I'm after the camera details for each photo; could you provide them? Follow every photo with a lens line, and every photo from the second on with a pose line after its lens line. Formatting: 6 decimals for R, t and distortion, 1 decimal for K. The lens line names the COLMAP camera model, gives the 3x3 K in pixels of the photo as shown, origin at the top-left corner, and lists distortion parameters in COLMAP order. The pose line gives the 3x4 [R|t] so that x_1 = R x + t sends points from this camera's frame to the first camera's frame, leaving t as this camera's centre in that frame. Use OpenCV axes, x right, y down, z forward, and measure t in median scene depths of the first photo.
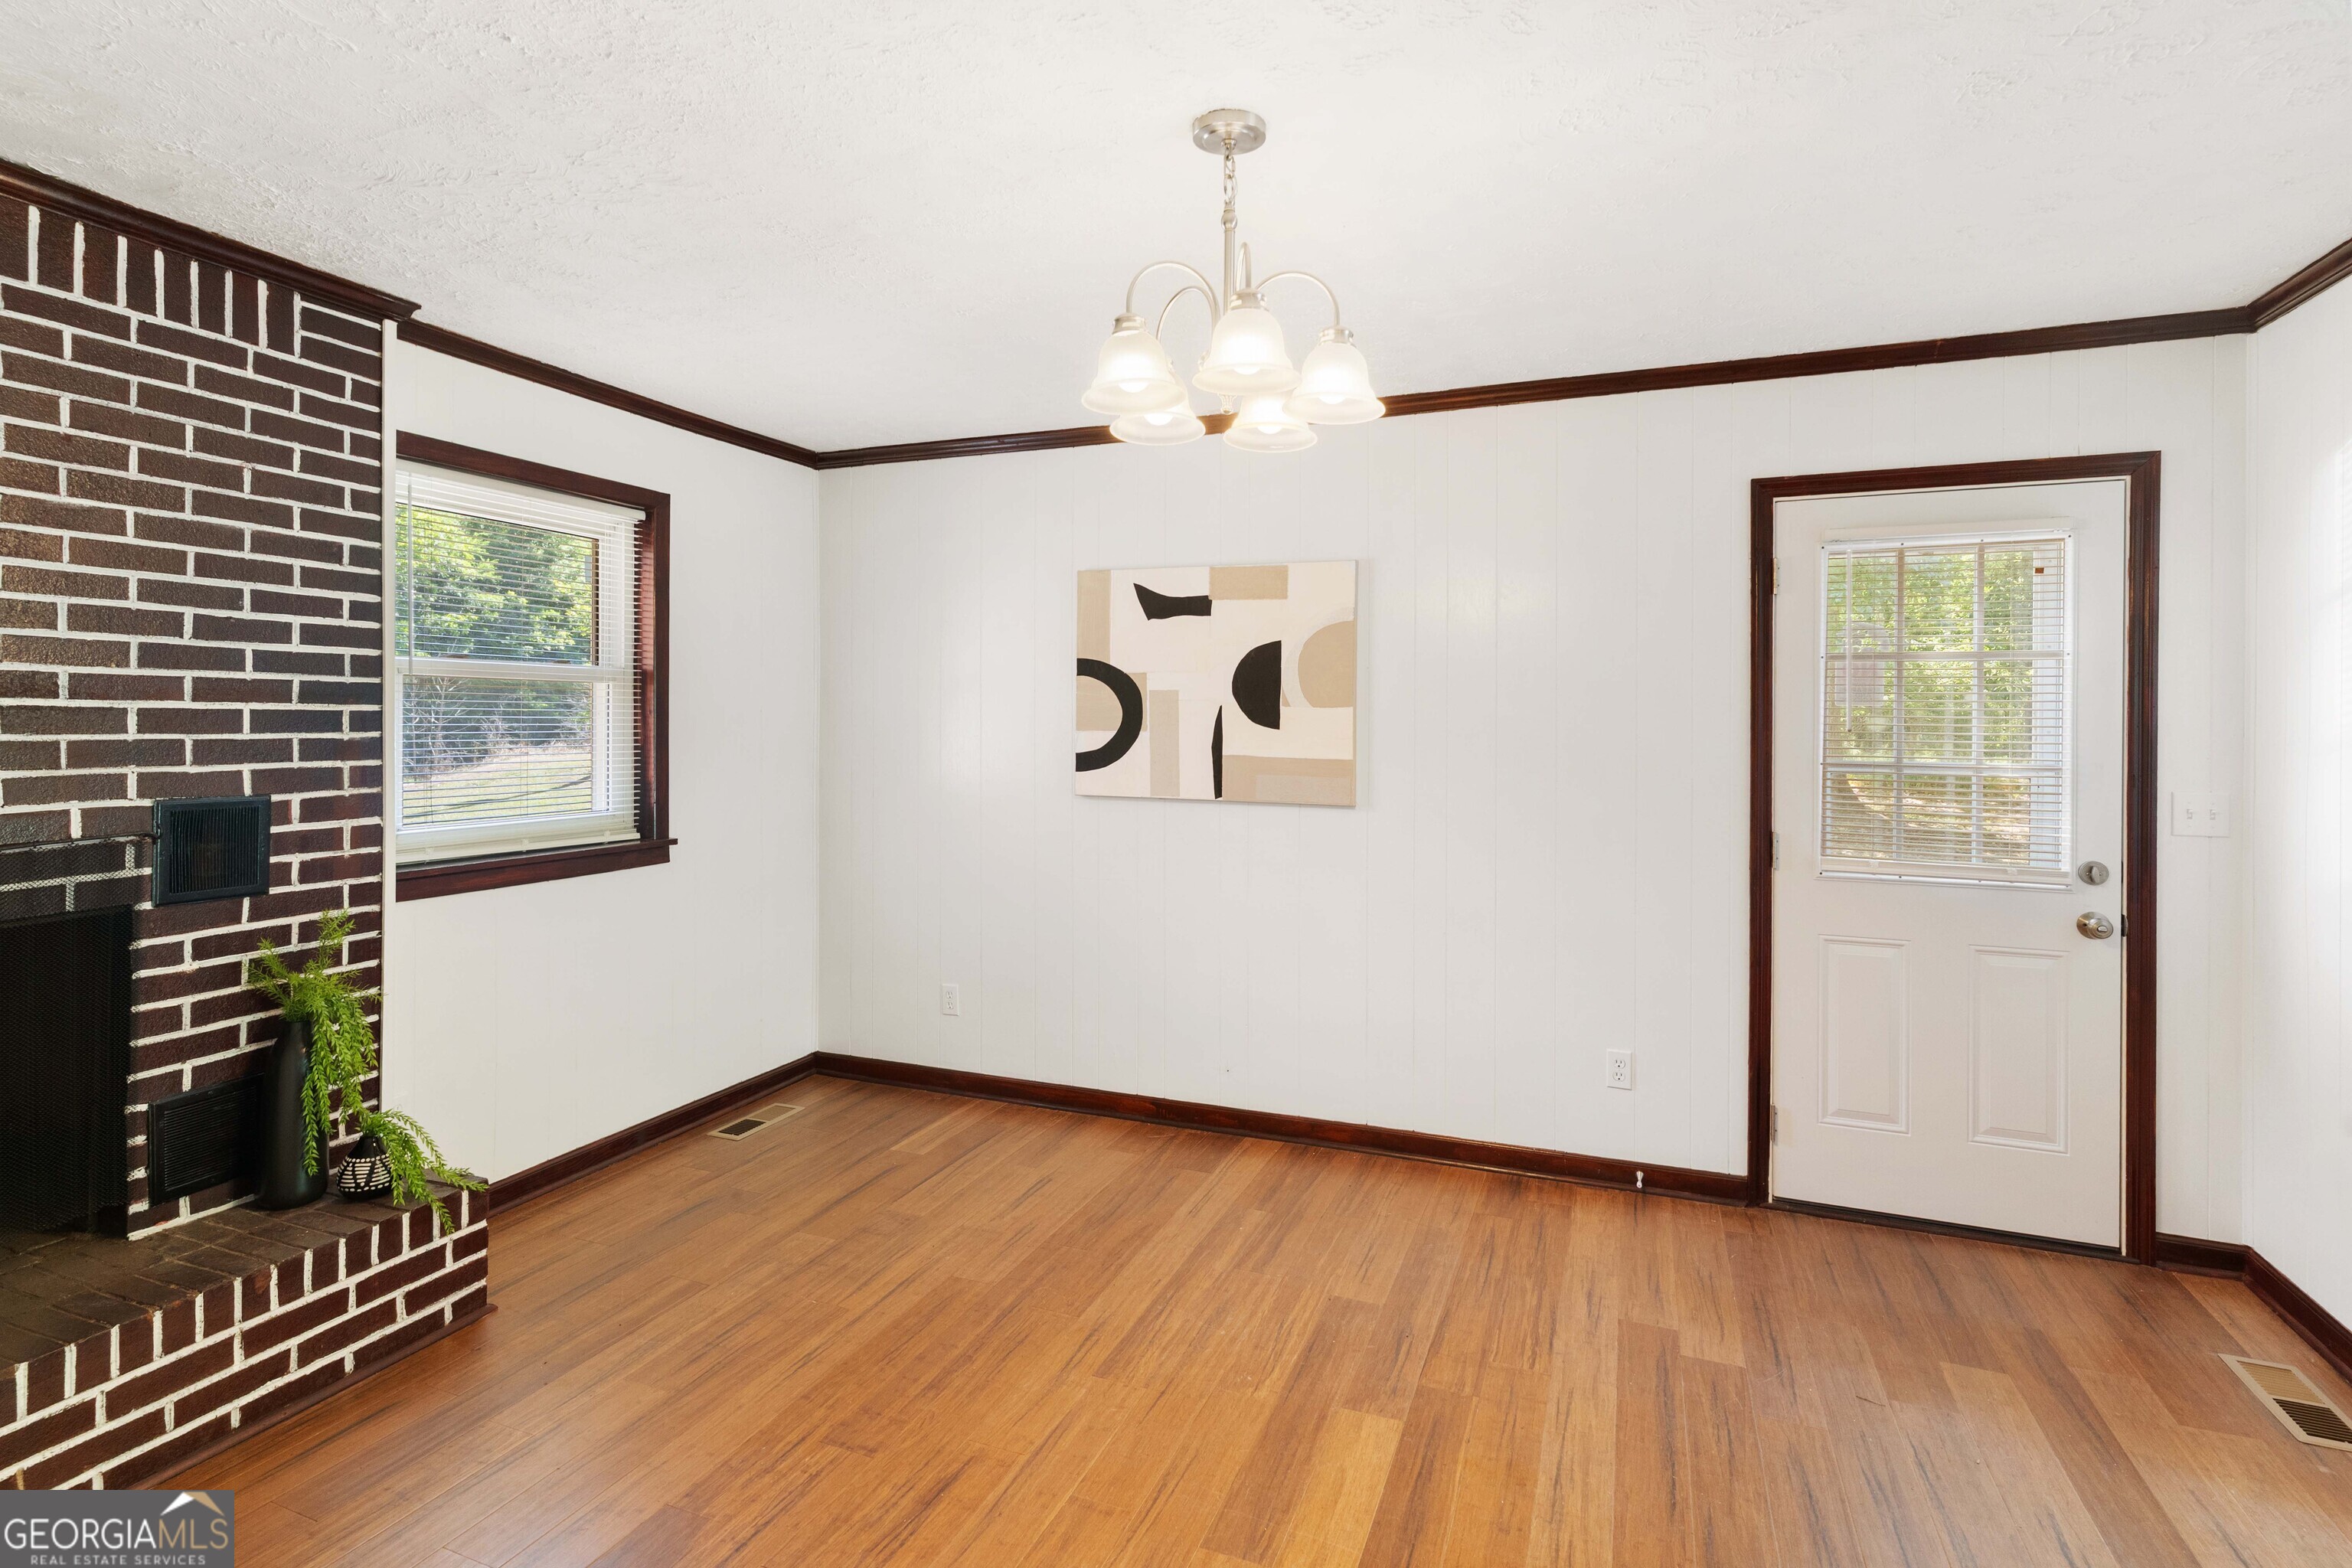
lens RADIAL K [[1167.2, 0, 1133.4], [0, 1167.2, 726.3], [0, 0, 1]] dist [0.000260, -0.000775]
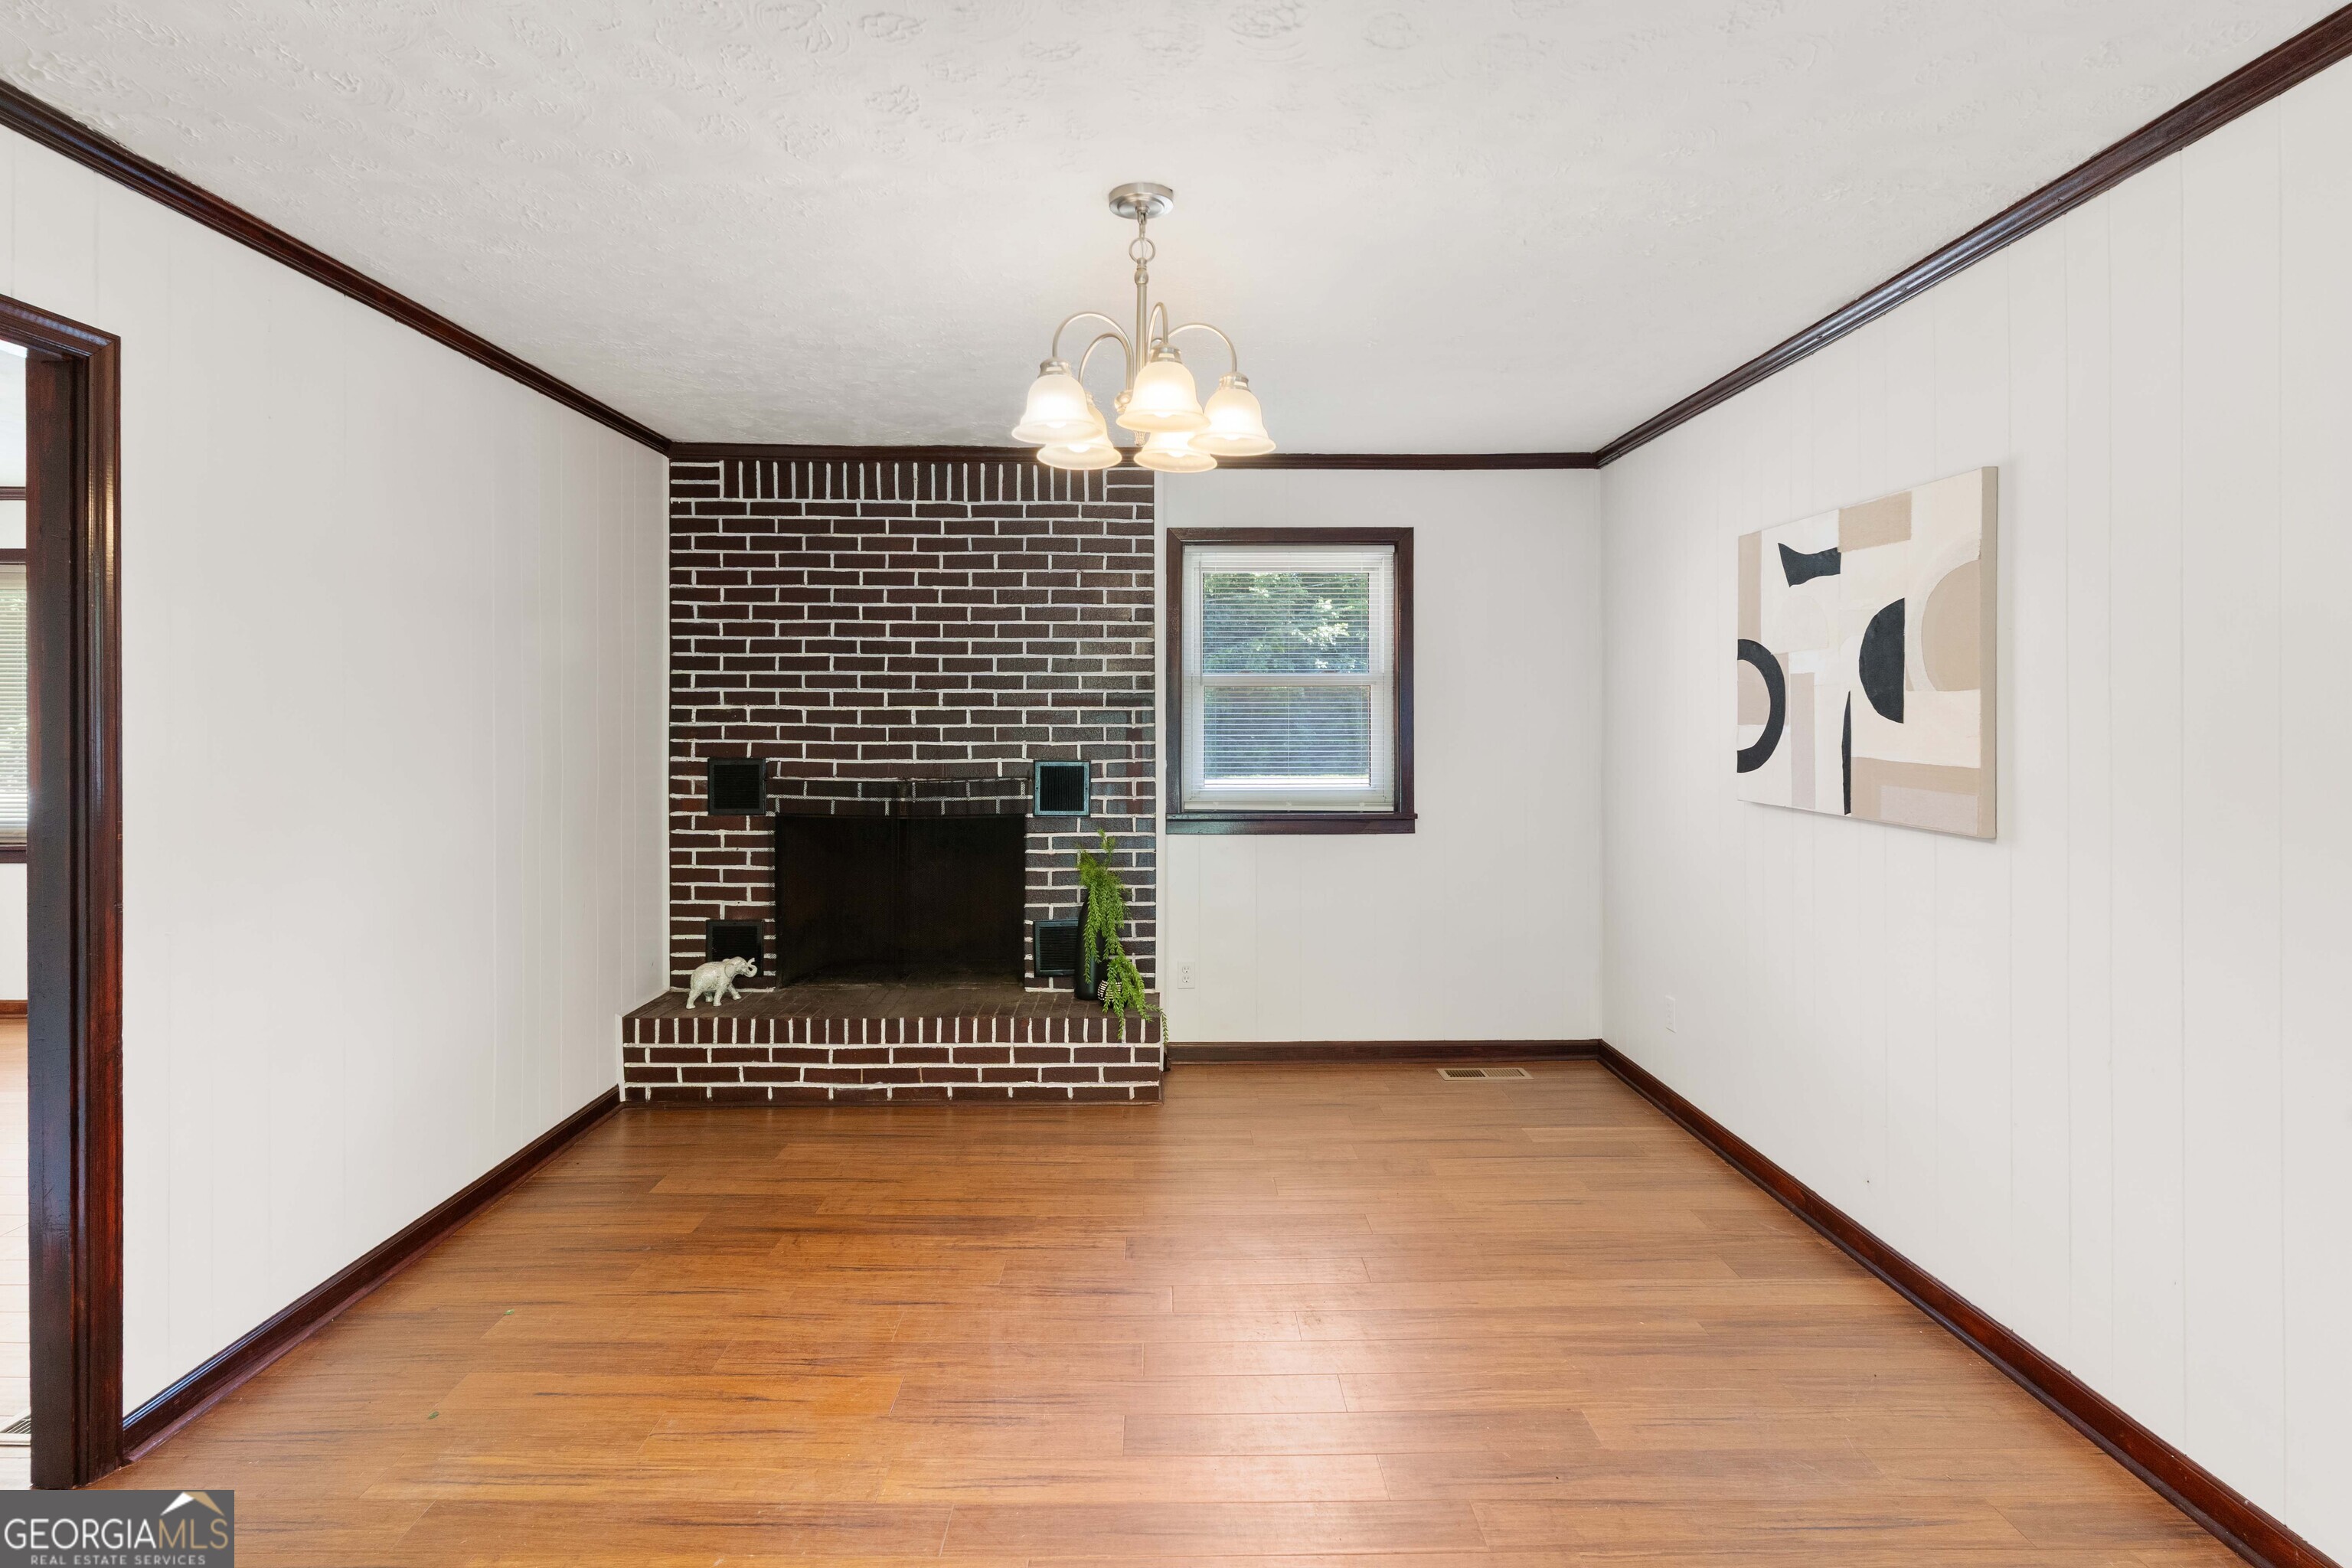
lens RADIAL K [[1153.2, 0, 1174.5], [0, 1153.2, 720.5], [0, 0, 1]] dist [0.001740, -0.000599]
pose [[0.384162, -0.001425, -0.923265, 0.862652], [-0.000105, 0.999999, -0.001587, 0.003350], [0.923266, 0.000707, 0.384161, 0.450048]]
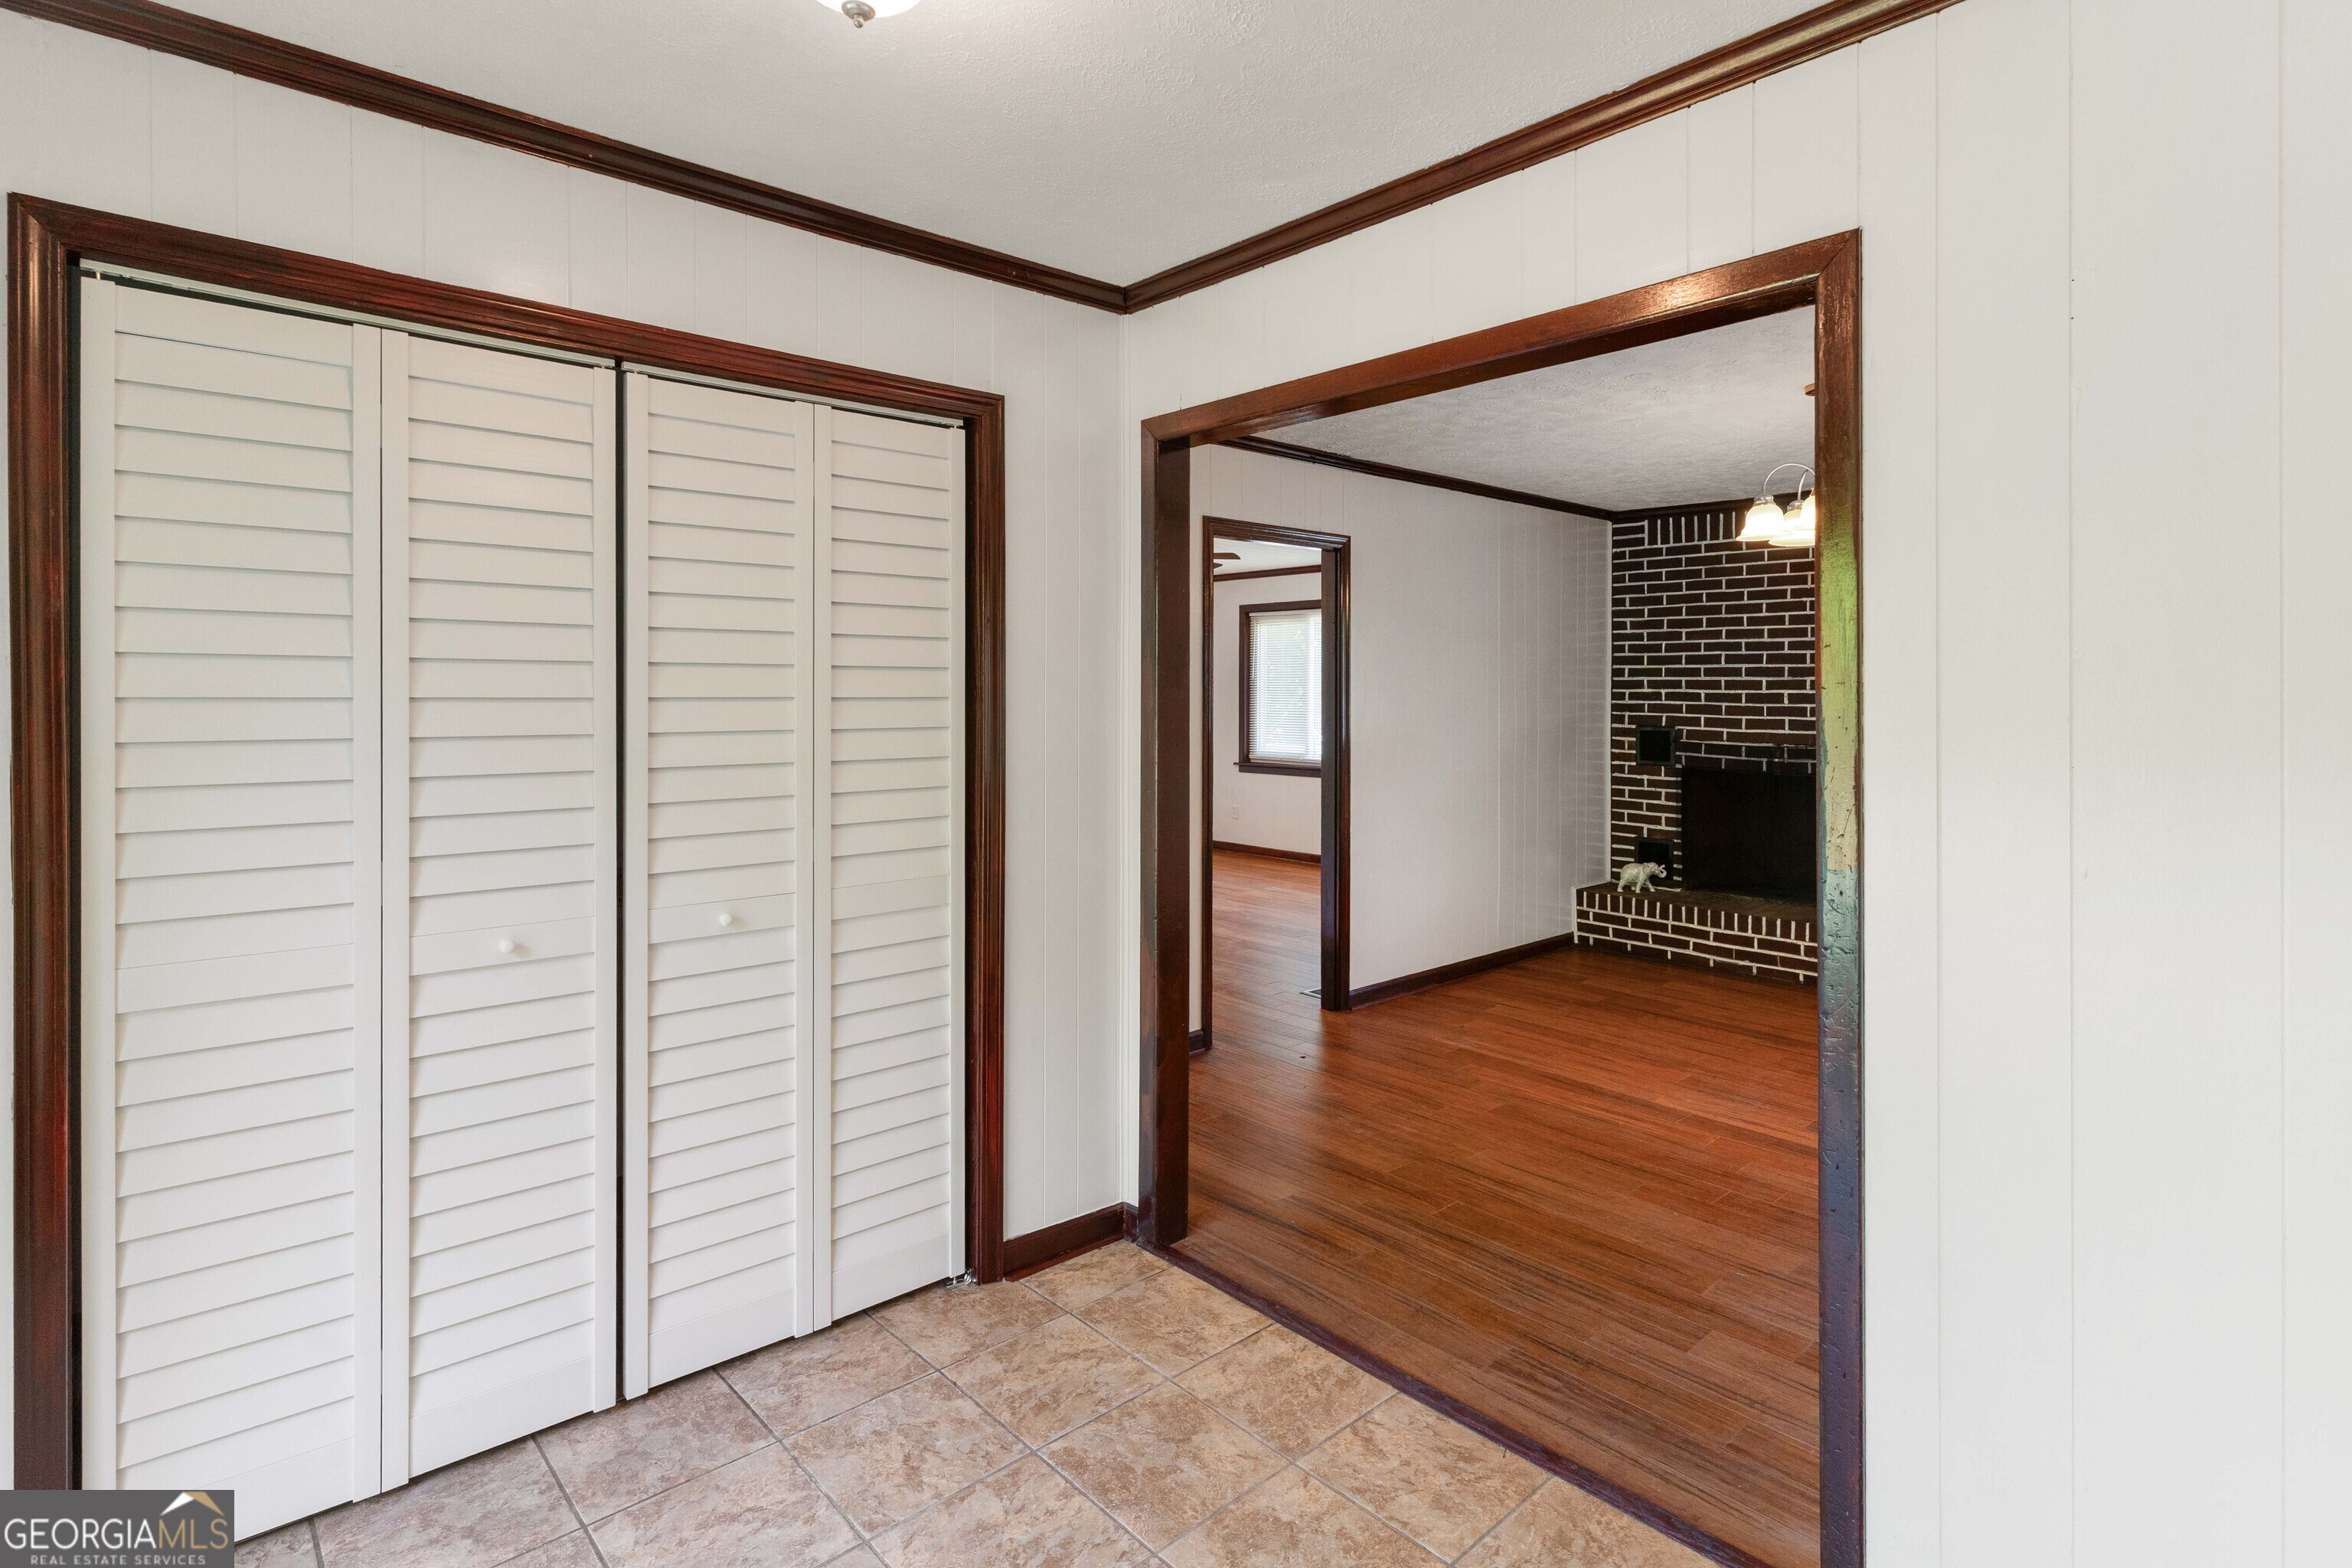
lens RADIAL K [[1169.0, 0, 1177.4], [0, 1169.0, 693.9], [0, 0, 1]] dist [-0.002237, 0.000312]
pose [[-0.427548, 0.000245, -0.903993, 1.707178], [-0.004034, 0.999989, 0.002179, -0.012901], [0.903984, 0.004578, -0.427542, 0.647593]]
